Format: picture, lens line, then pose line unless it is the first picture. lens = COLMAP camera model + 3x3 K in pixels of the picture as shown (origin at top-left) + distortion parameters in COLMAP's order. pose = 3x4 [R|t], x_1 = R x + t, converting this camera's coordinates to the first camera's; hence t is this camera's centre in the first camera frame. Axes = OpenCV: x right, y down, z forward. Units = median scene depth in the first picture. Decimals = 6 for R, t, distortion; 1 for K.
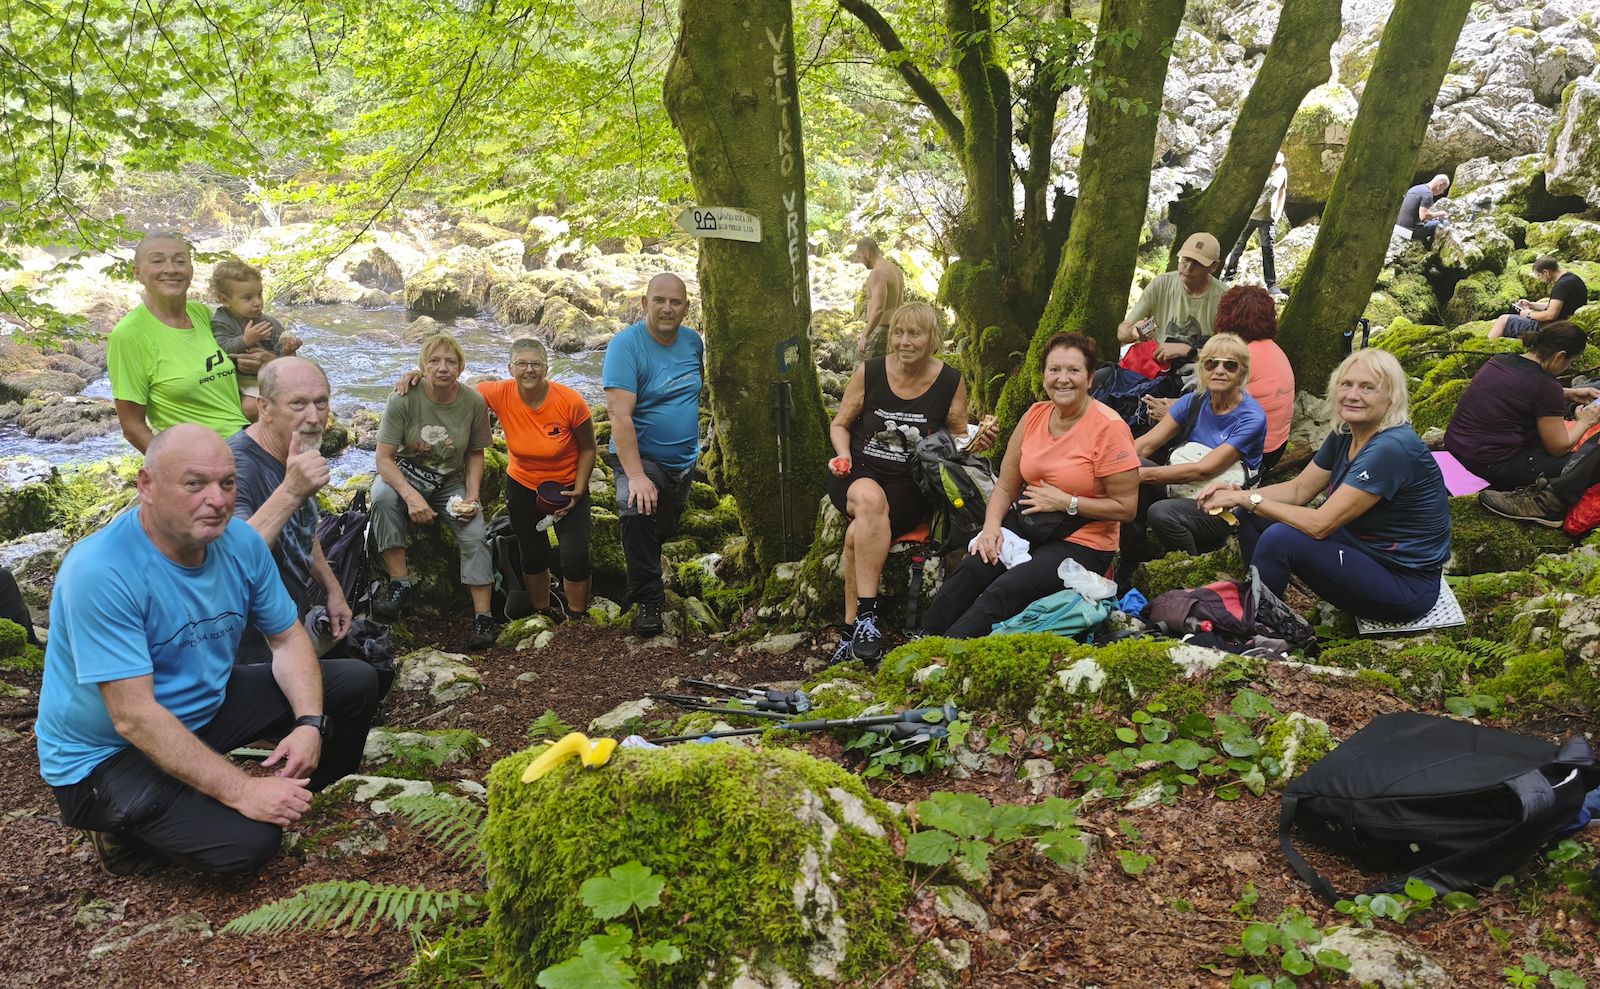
lens RADIAL K [[1173.2, 0, 800.0], [0, 1173.2, 494.5], [0, 0, 1]] dist [0.029108, -0.024983]
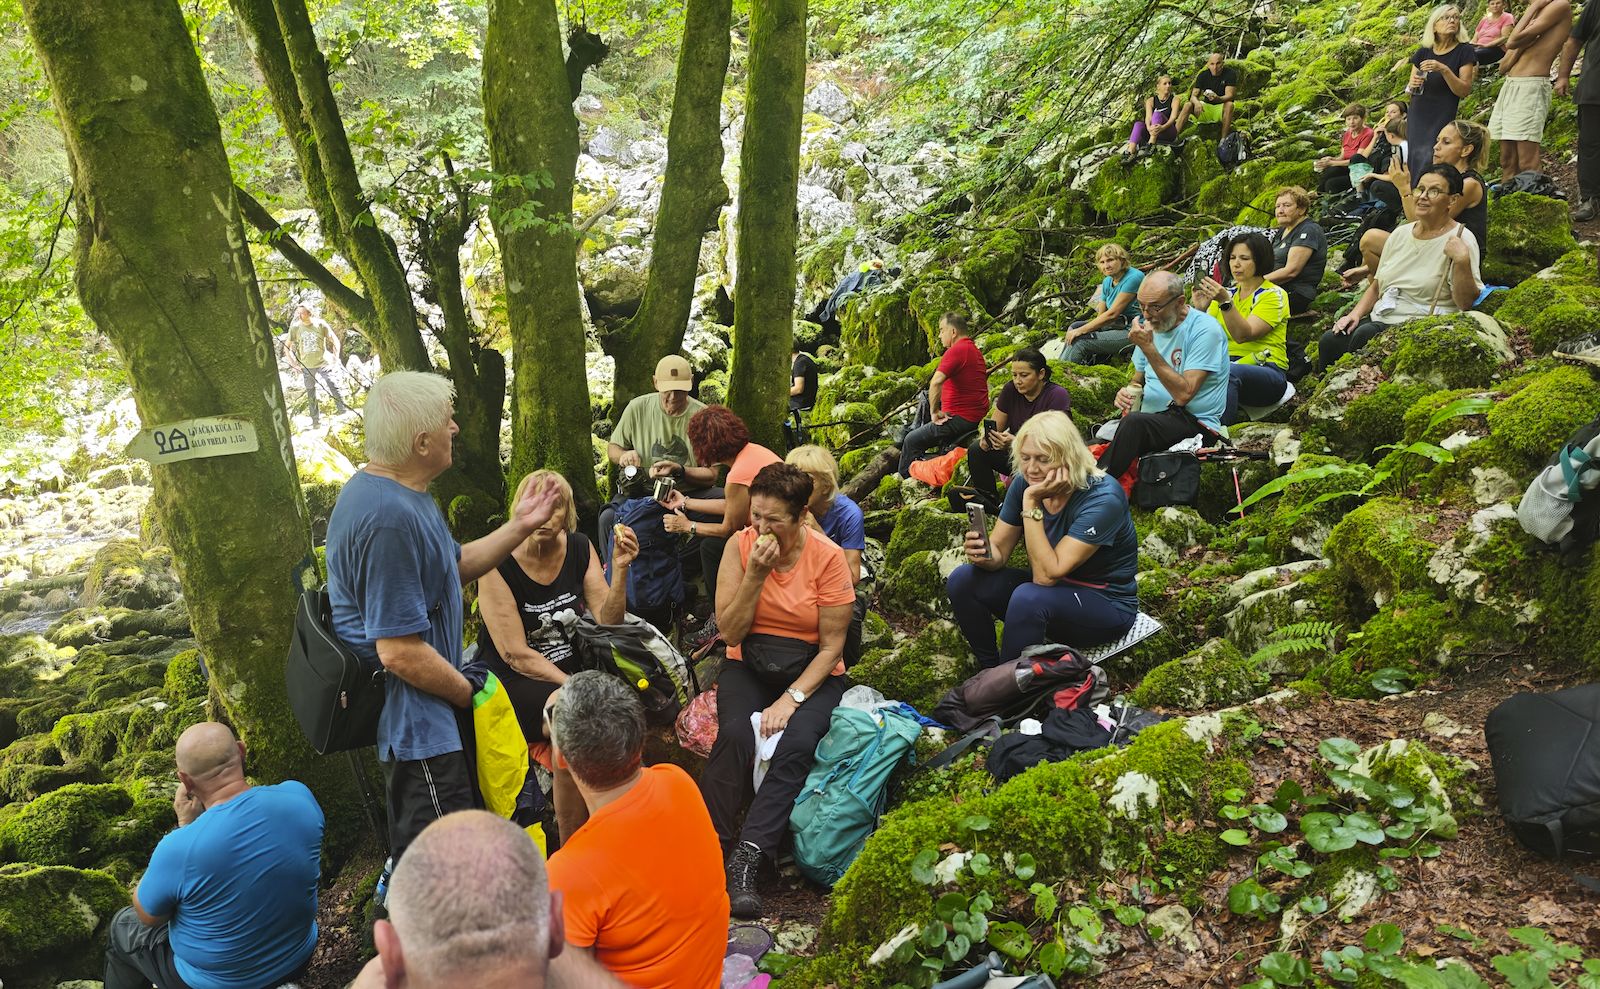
lens RADIAL K [[1152.2, 0, 743.3], [0, 1152.2, 488.4], [0, 0, 1]] dist [0.006362, -0.004824]
pose [[0.812103, -0.234372, 0.534377, -0.188698], [0.306873, 0.950463, -0.049497, -0.051226], [-0.496305, 0.204183, 0.843796, 0.184051]]
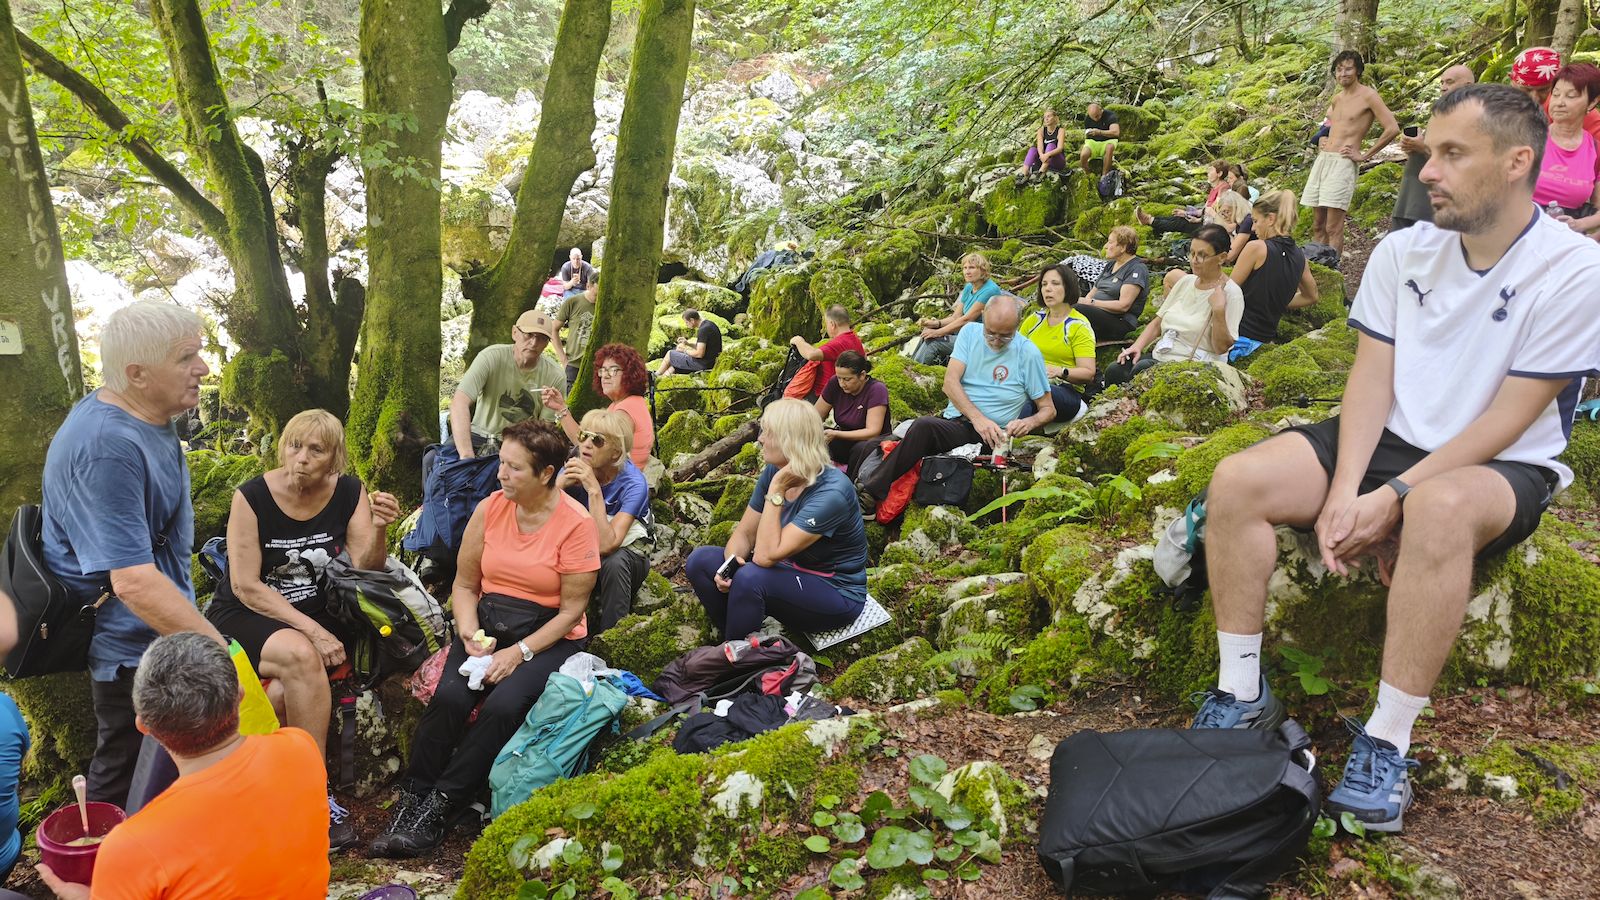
lens RADIAL K [[1063.2, 0, 797.4], [0, 1063.2, 445.7], [0, 0, 1]] dist [0.040199, -0.037495]
pose [[0.764181, -0.148224, 0.627739, -0.096275], [0.202966, 0.979057, -0.015903, -0.040738], [-0.612235, 0.139562, 0.778261, 0.146338]]
